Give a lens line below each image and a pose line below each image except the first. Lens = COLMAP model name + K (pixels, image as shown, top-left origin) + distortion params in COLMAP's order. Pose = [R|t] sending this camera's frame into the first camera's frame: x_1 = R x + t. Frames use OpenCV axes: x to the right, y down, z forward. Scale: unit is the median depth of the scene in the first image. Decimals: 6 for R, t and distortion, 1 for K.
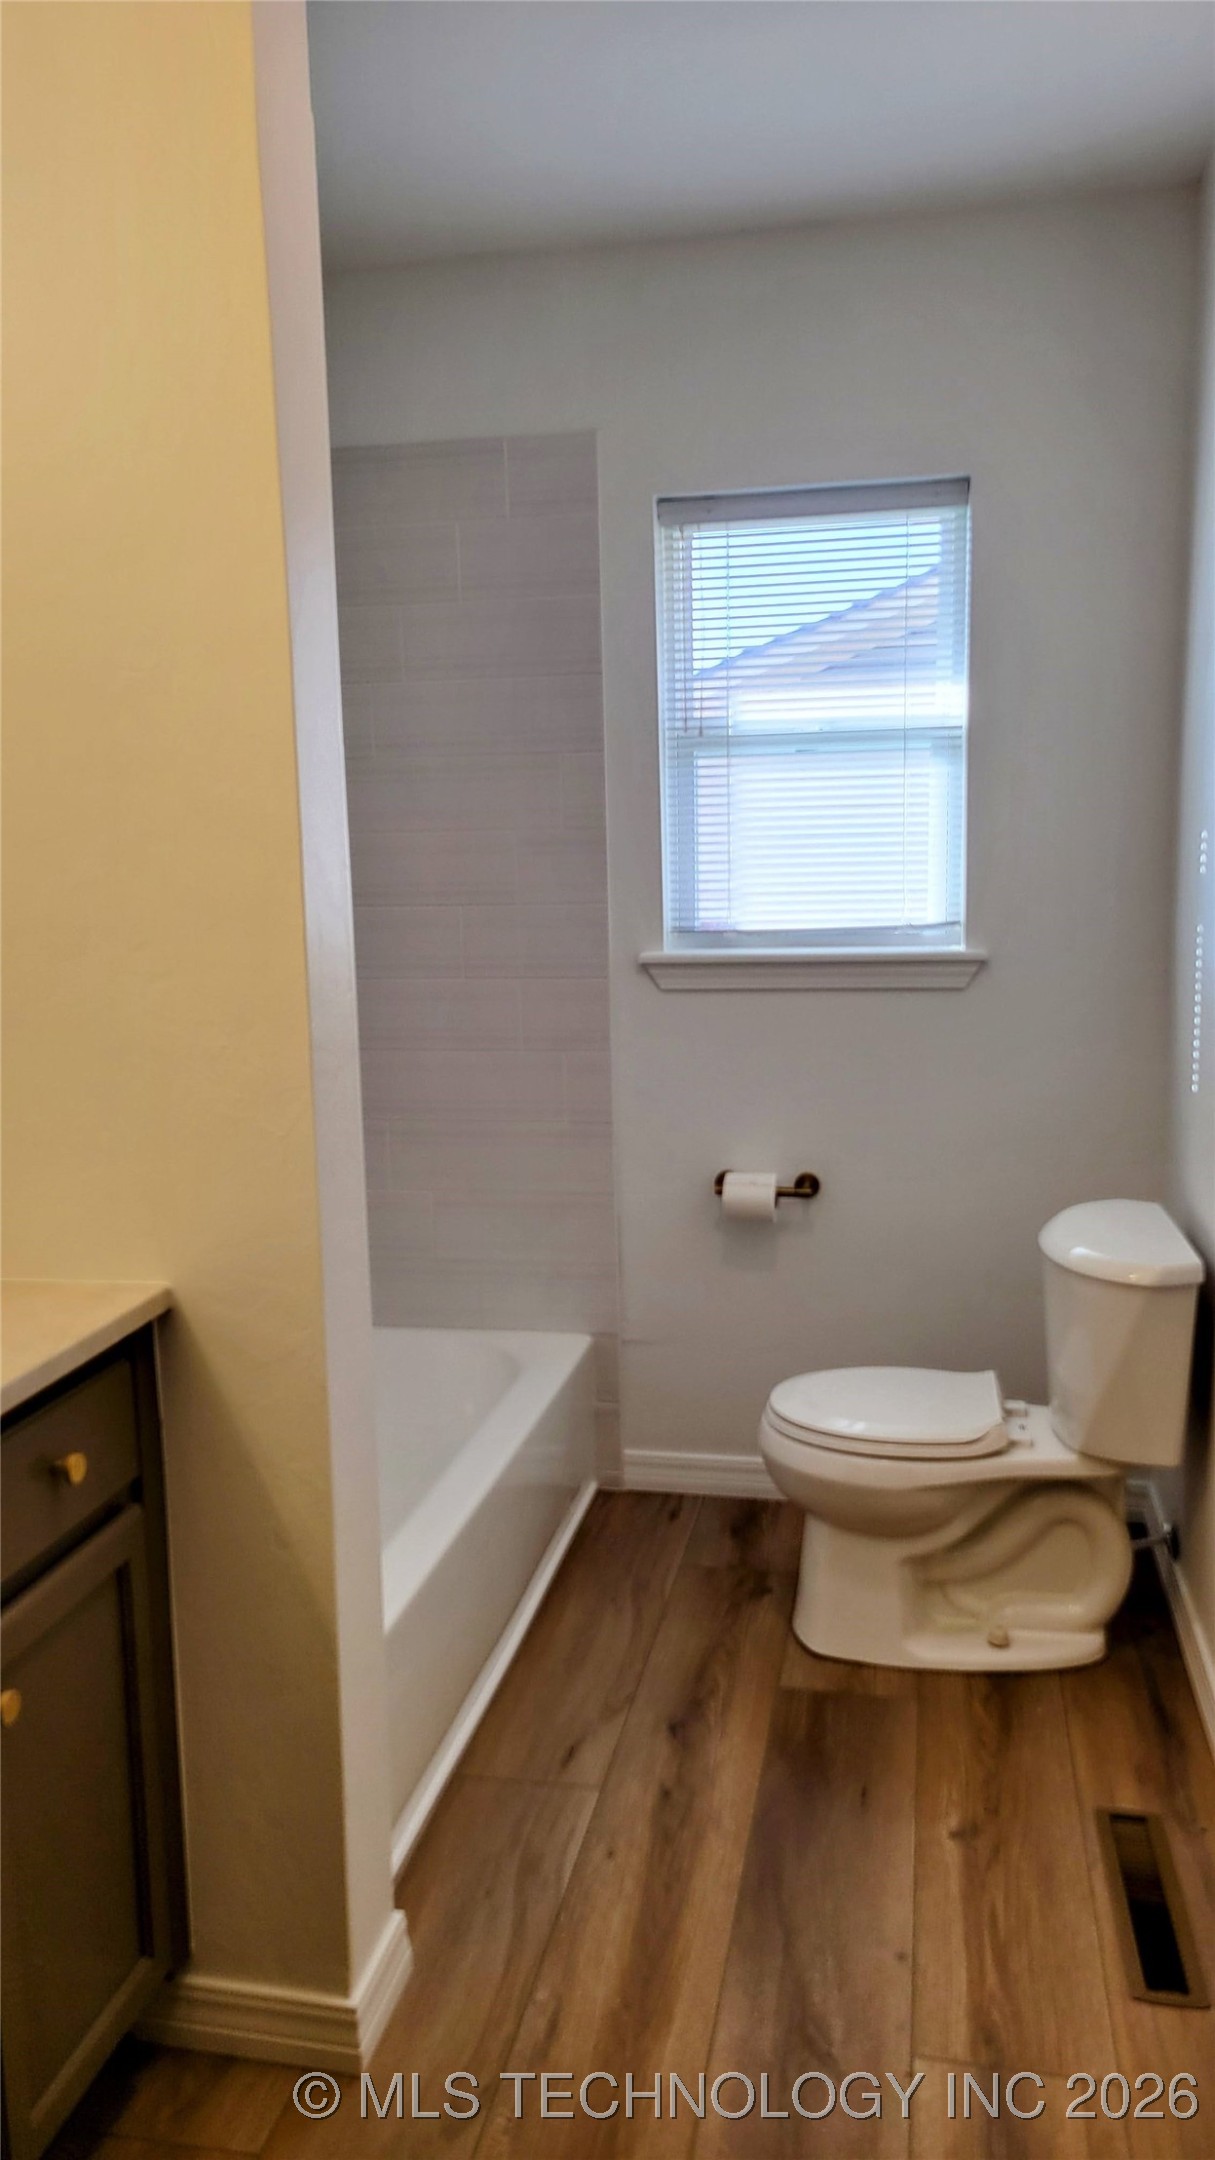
lens RADIAL K [[1630.2, 0, 607.5], [0, 1630.2, 1080.0], [0, 0, 1]] dist [0.044182, -0.009464]
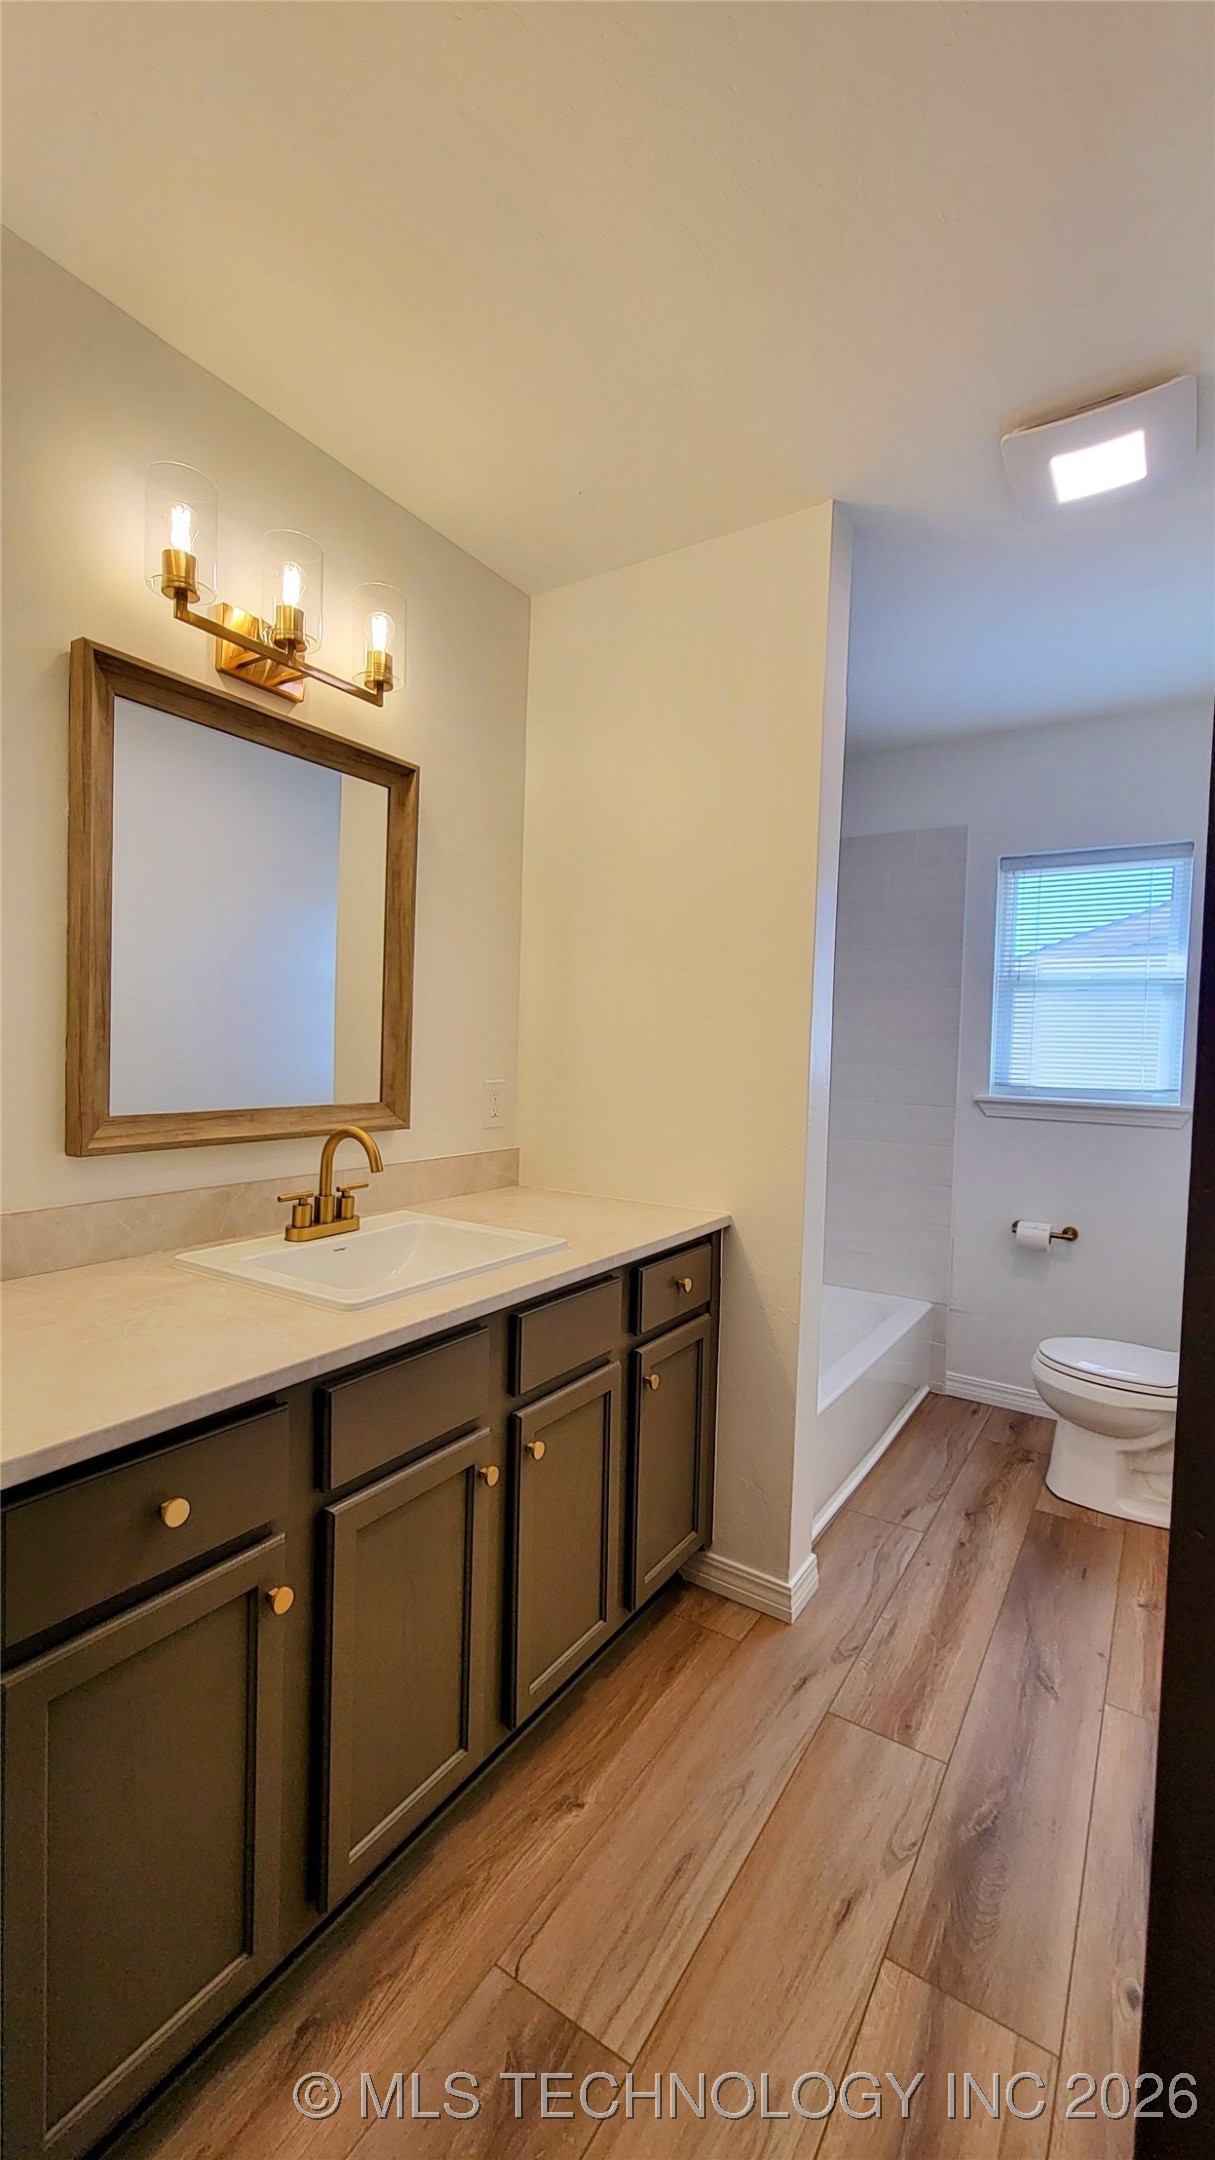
lens RADIAL K [[895.2, 0, 605.5], [0, 895.2, 1066.8], [0, 0, 1]] dist [0.011185, -0.000109]
pose [[0.930150, 0.063179, -0.361704, -0.003981], [-0.104524, 0.989889, -0.095885, 0.041047], [0.351989, 0.126994, 0.927349, -0.115528]]
